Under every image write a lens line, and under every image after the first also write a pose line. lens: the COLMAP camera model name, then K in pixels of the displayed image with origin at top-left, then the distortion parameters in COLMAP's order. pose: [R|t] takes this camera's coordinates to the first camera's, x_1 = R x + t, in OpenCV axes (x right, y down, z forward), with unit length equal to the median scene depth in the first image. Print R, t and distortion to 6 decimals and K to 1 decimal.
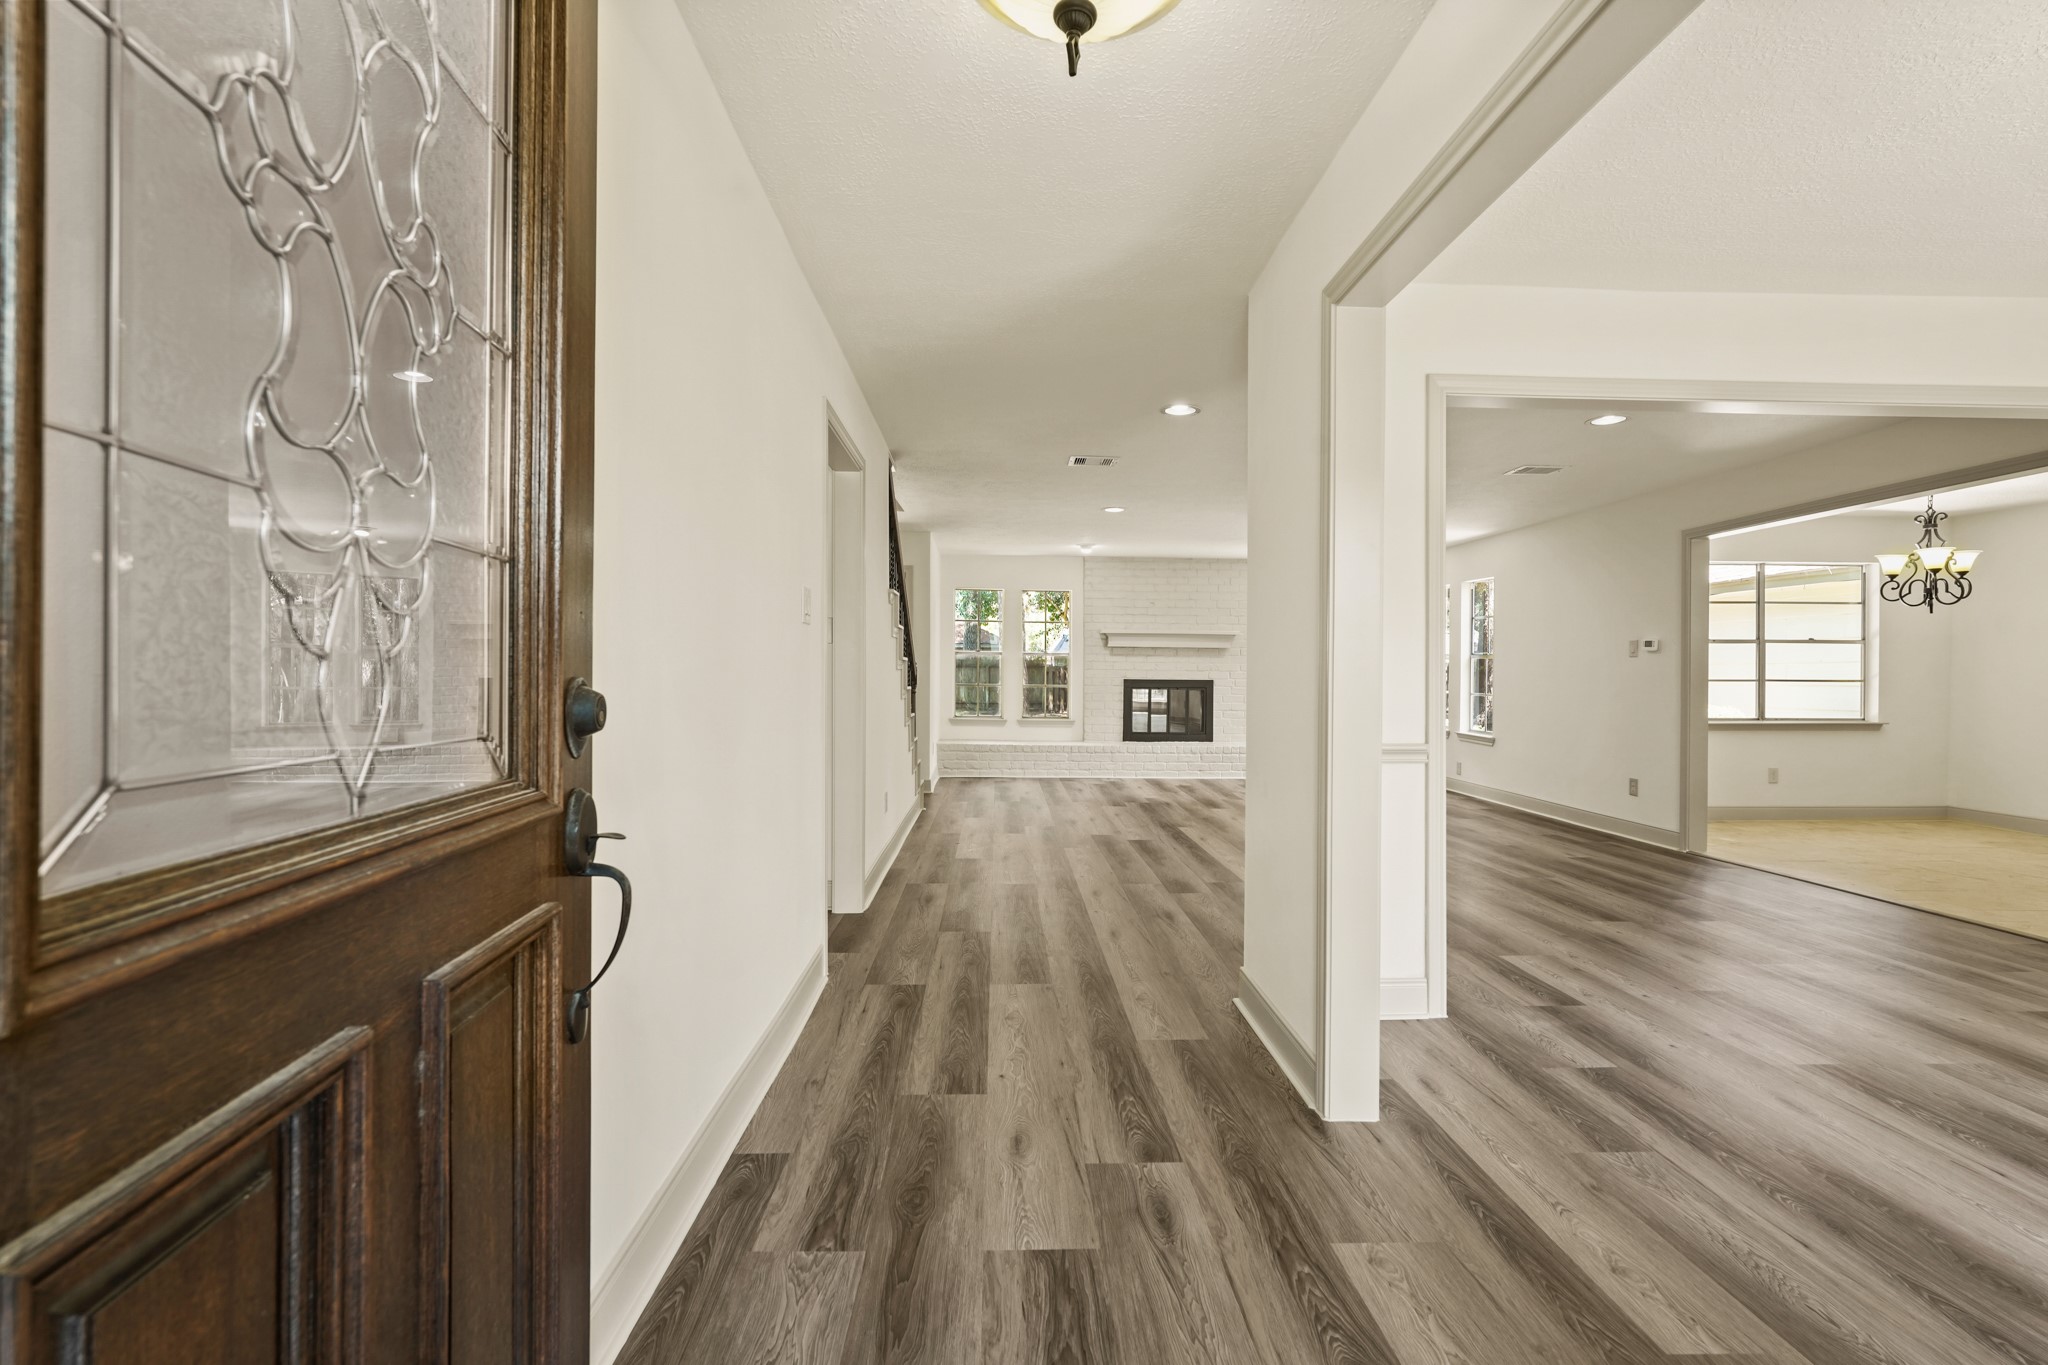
lens RADIAL K [[903.7, 0, 1019.3], [0, 903.7, 661.5], [0, 0, 1]] dist [-0.016219, 0.006308]
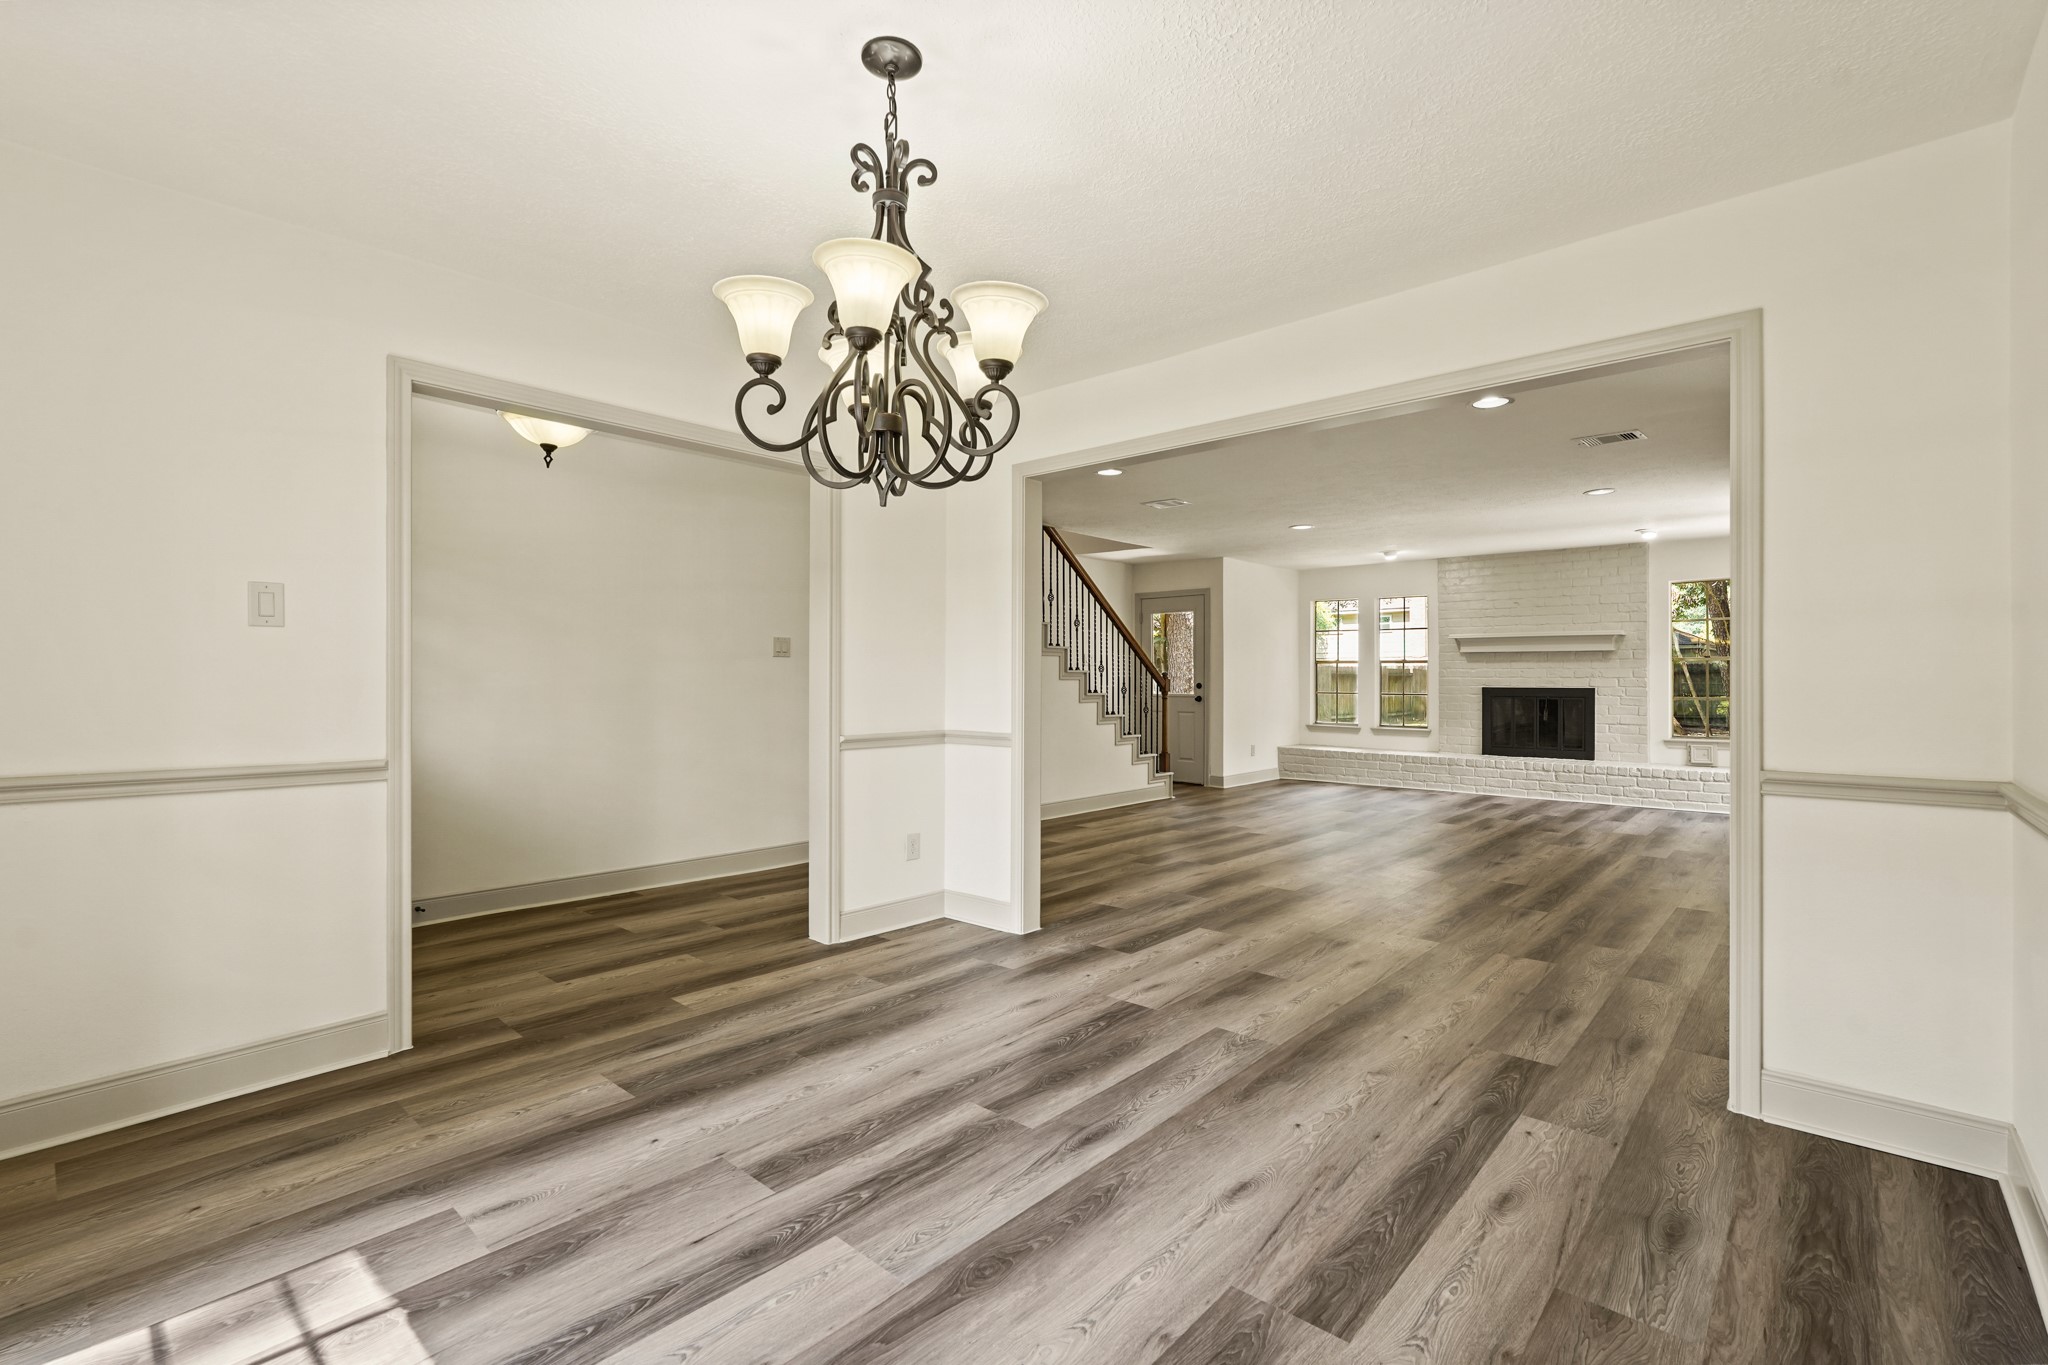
lens RADIAL K [[903.7, 0, 1016.9], [0, 903.7, 691.2], [0, 0, 1]] dist [-0.016219, 0.006308]
pose [[0.719065, 0.002345, -0.694938, 1.323543], [0.013715, 0.999752, 0.017564, 0.002233], [0.694807, -0.022161, 0.718855, 0.014922]]
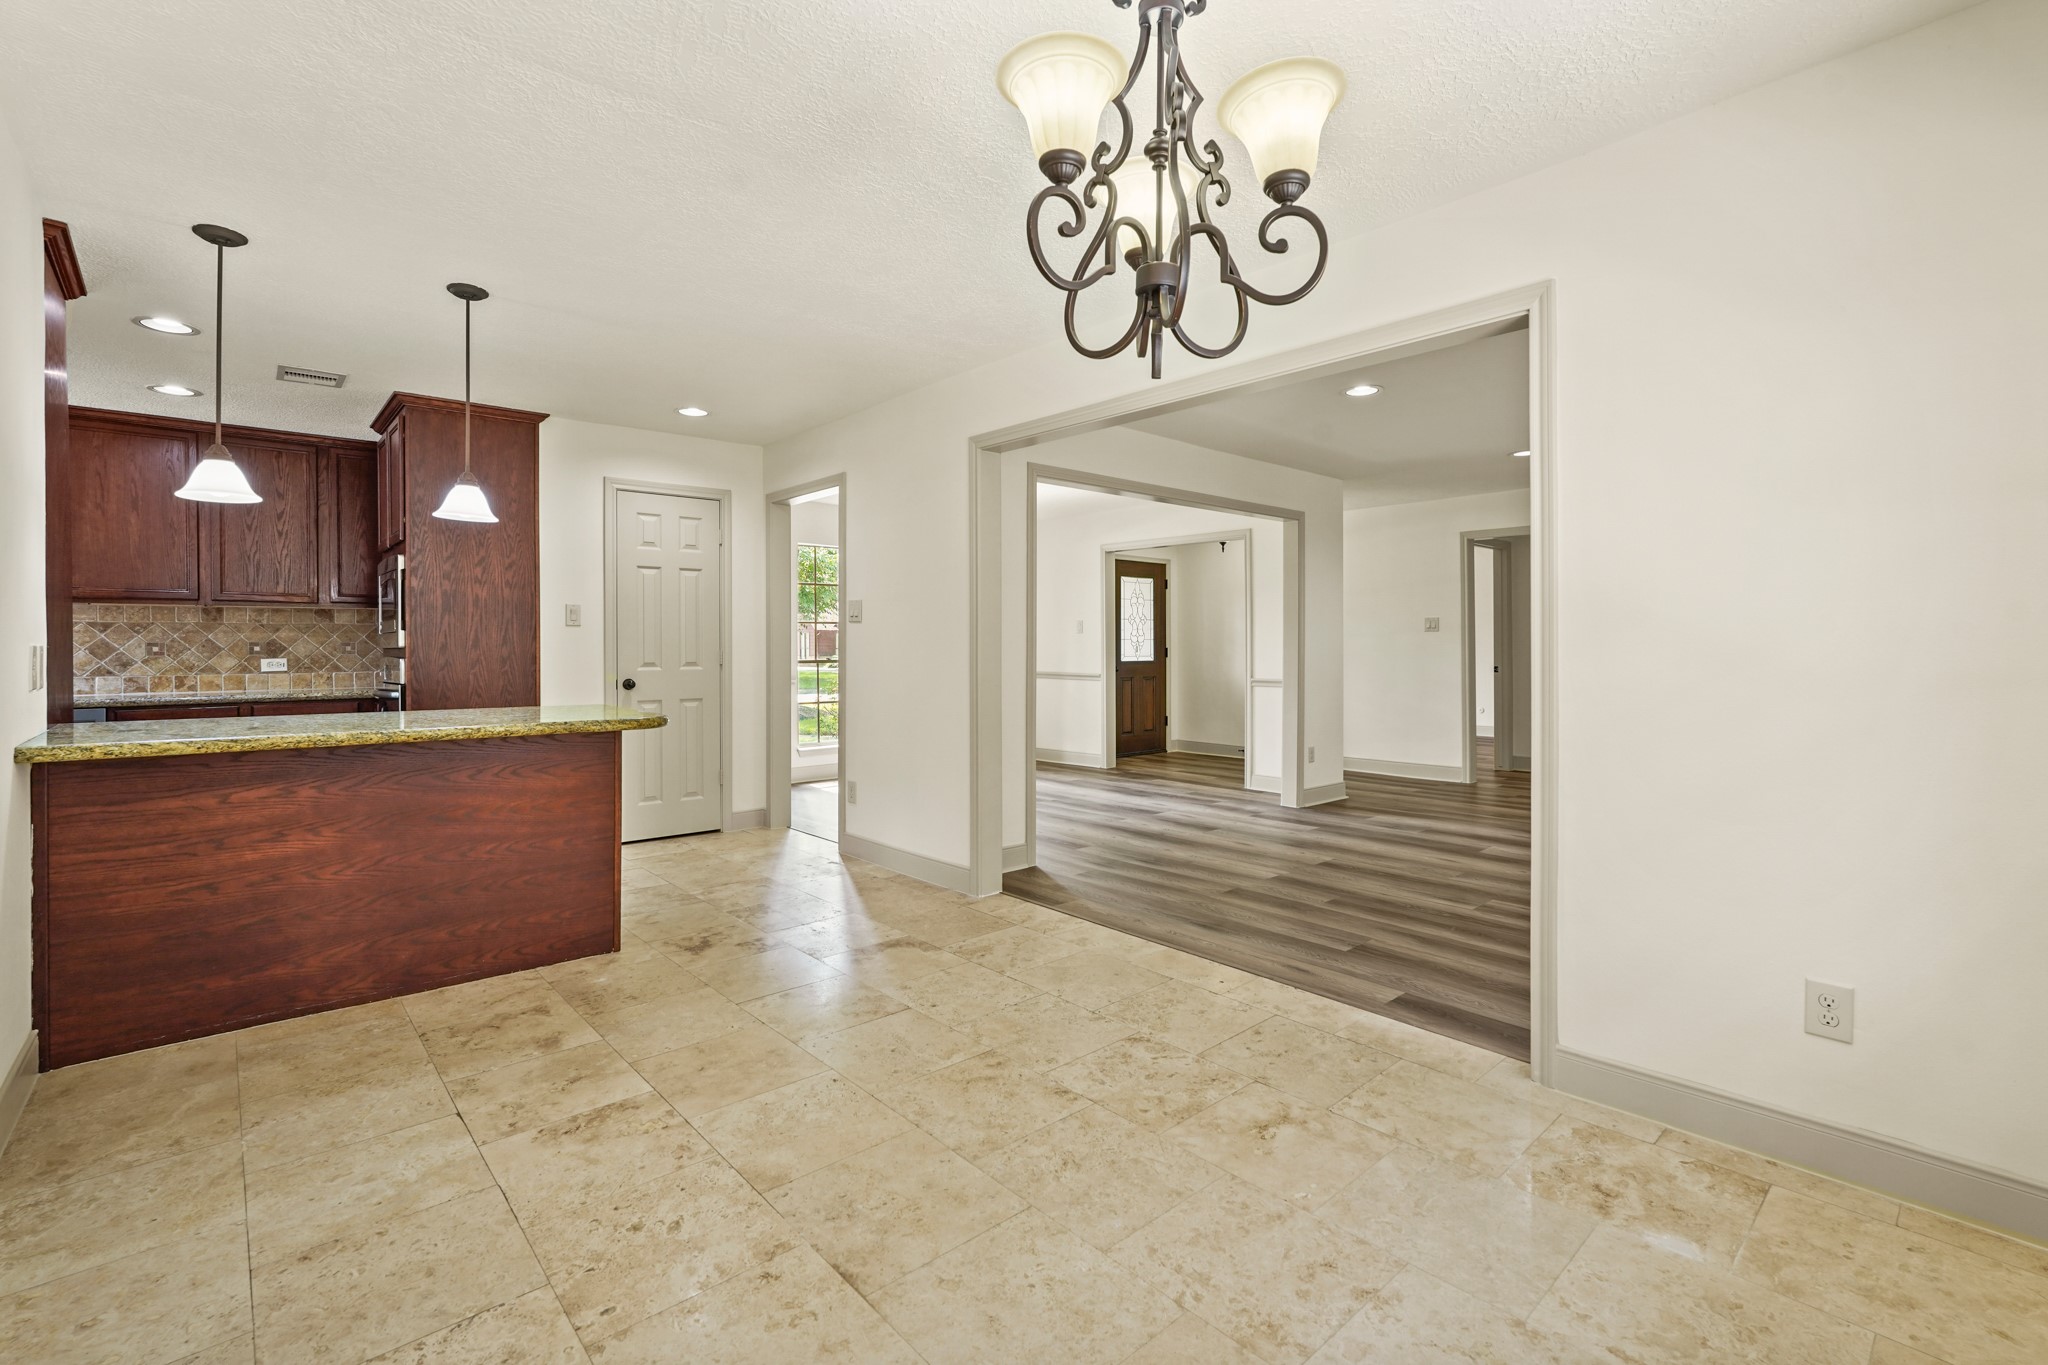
lens RADIAL K [[903.7, 0, 1039.3], [0, 903.7, 644.9], [0, 0, 1]] dist [-0.016219, 0.006308]
pose [[-0.758453, -0.007720, -0.651682, 2.196234], [0.006168, 0.999800, -0.019023, 0.037492], [0.651698, -0.018447, -0.758254, 2.132486]]
